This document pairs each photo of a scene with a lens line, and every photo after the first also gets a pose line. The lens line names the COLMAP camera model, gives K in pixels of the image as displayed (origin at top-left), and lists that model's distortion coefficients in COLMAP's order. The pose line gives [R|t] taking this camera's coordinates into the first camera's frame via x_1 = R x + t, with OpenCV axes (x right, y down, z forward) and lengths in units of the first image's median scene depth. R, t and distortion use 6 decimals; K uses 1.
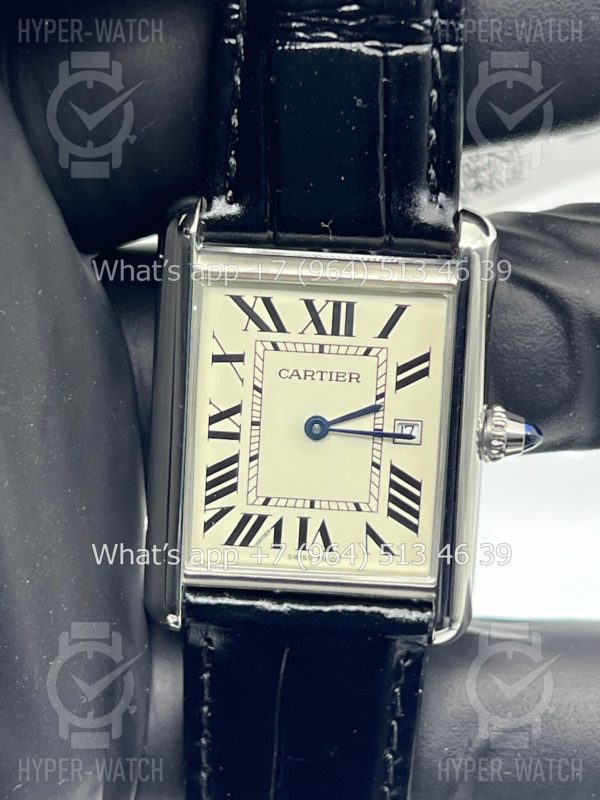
lens RADIAL K [[1960.2, 0, 300.0], [0, 1960.2, 400.0], [0, 0, 1]] dist [0.246589, -0.463167]
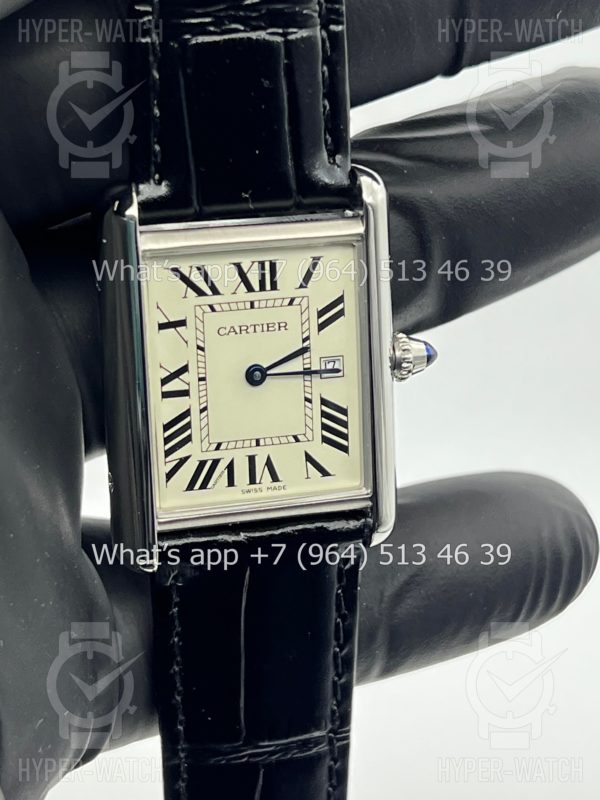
lens RADIAL K [[1960.2, 0, 300.0], [0, 1960.2, 400.0], [0, 0, 1]] dist [0.246589, -0.463167]
pose [[0.948468, -0.149920, 0.279164, -0.283708], [0.138390, 0.988517, 0.060678, -0.036358], [-0.285056, -0.018918, 0.958324, -0.087806]]
